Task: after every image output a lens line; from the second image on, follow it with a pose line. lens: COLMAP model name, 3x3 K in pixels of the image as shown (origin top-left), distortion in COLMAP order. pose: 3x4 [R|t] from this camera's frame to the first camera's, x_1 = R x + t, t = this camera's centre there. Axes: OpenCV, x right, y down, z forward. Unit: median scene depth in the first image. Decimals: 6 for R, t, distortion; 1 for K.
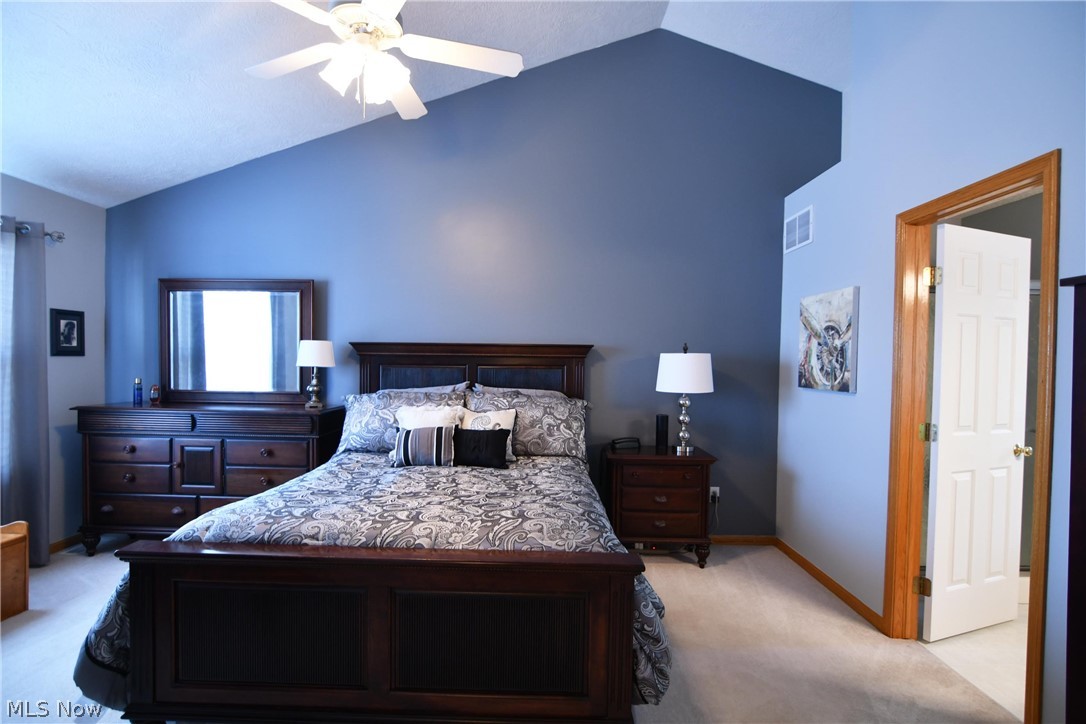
lens RADIAL K [[531.2, 0, 541.3], [0, 531.2, 364.3], [0, 0, 1]] dist [-0.027003, 0.007133]
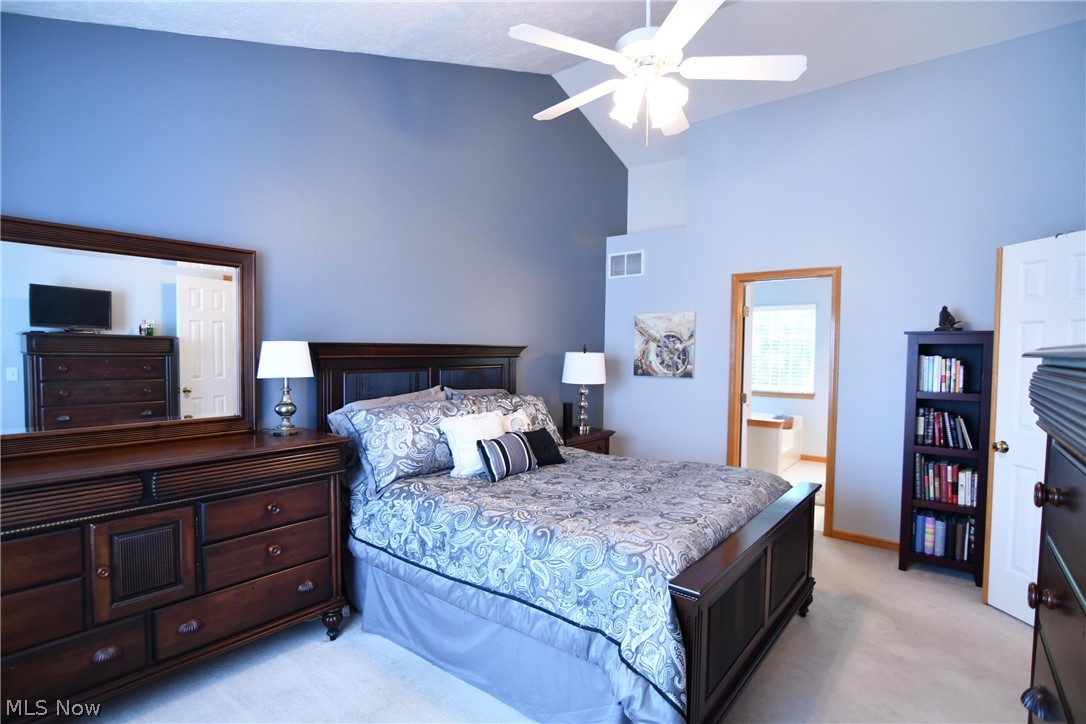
lens RADIAL K [[531.2, 0, 539.2], [0, 531.2, 363.0], [0, 0, 1]] dist [-0.027003, 0.007133]
pose [[0.622956, -0.027689, 0.781767, -0.861362], [0.004396, 0.999481, 0.031897, -0.040382], [-0.782245, -0.016434, 0.622755, 0.322990]]
